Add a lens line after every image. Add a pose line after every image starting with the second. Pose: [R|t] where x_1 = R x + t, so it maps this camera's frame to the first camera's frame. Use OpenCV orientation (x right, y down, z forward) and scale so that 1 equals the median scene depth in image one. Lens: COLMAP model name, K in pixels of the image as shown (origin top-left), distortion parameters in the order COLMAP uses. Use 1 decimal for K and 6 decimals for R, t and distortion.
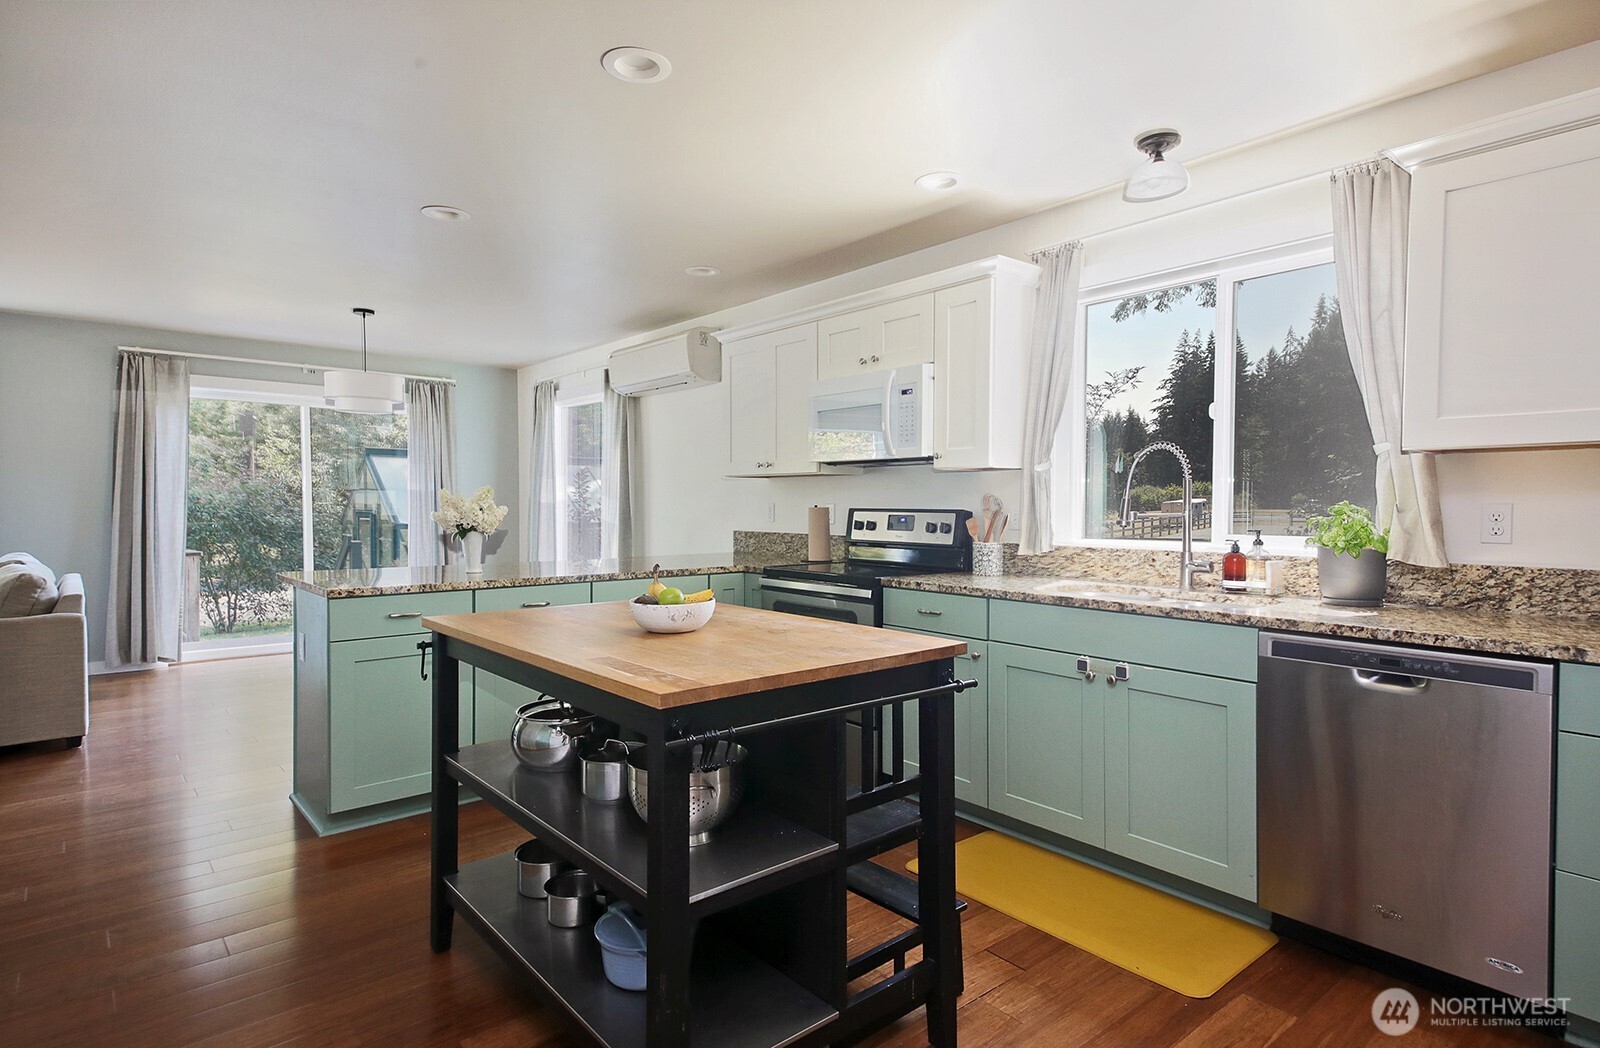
lens RADIAL K [[869.1, 0, 800.0], [0, 869.1, 524.0], [0, 0, 1]] dist [0.105673, -0.000578]
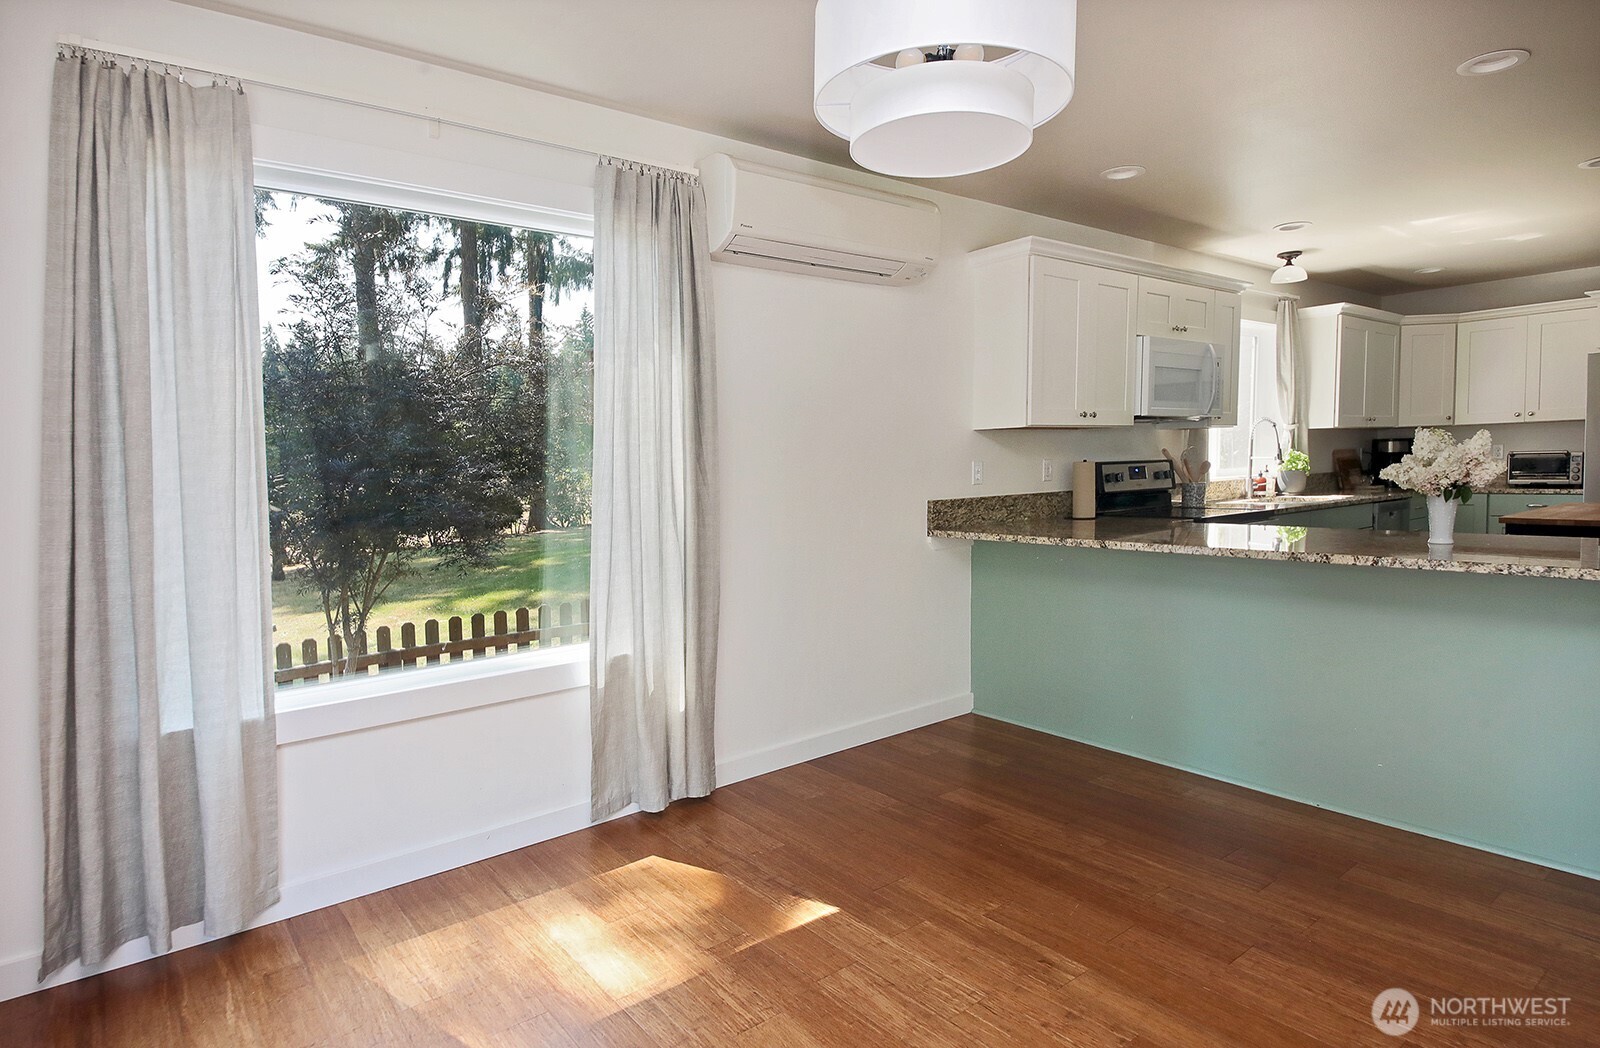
lens RADIAL K [[890.6, 0, 800.0], [0, 890.6, 524.0], [0, 0, 1]] dist [0.000571, 0.000240]
pose [[0.031653, -0.073524, 0.996791, -1.326164], [0.053659, 0.995978, 0.071760, -0.052254], [-0.998058, 0.051215, 0.035471, 1.738833]]
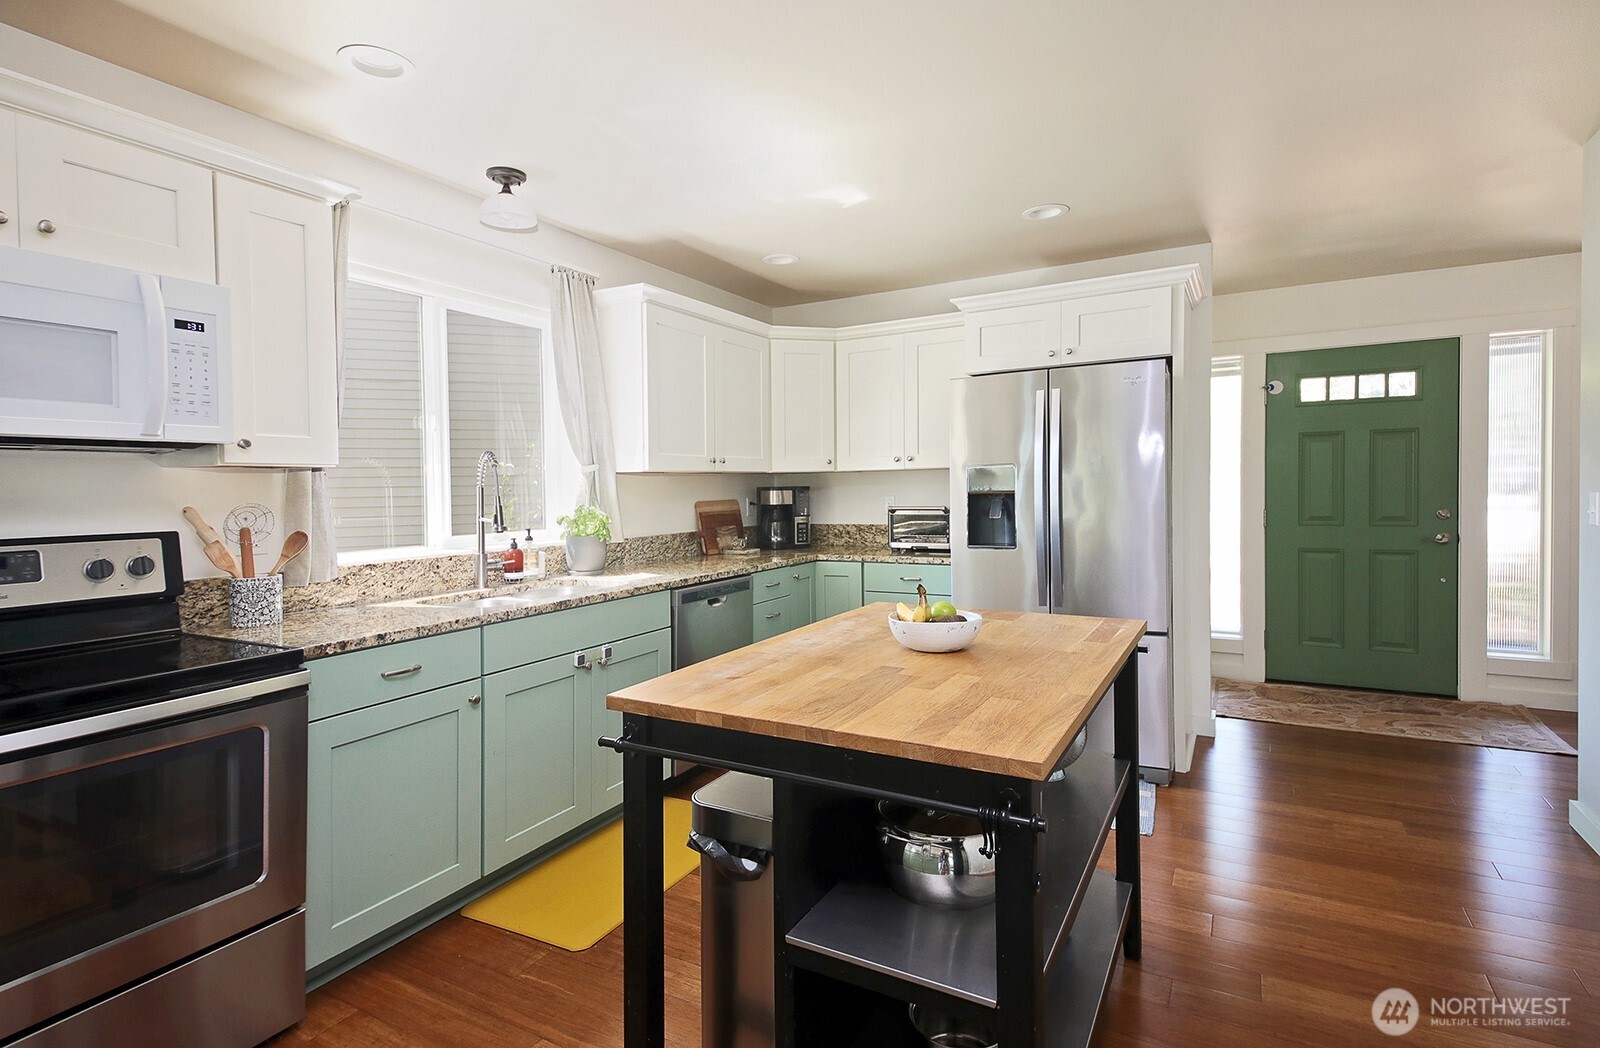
lens RADIAL K [[792.4, 0, 800.0], [0, 792.4, 524.0], [0, 0, 1]] dist [0.013790, -0.000600]
pose [[-0.359565, -0.040581, 0.932237, -0.563195], [0.039385, 0.997504, 0.058613, -0.042685], [-0.932288, 0.057791, -0.357070, 0.916679]]
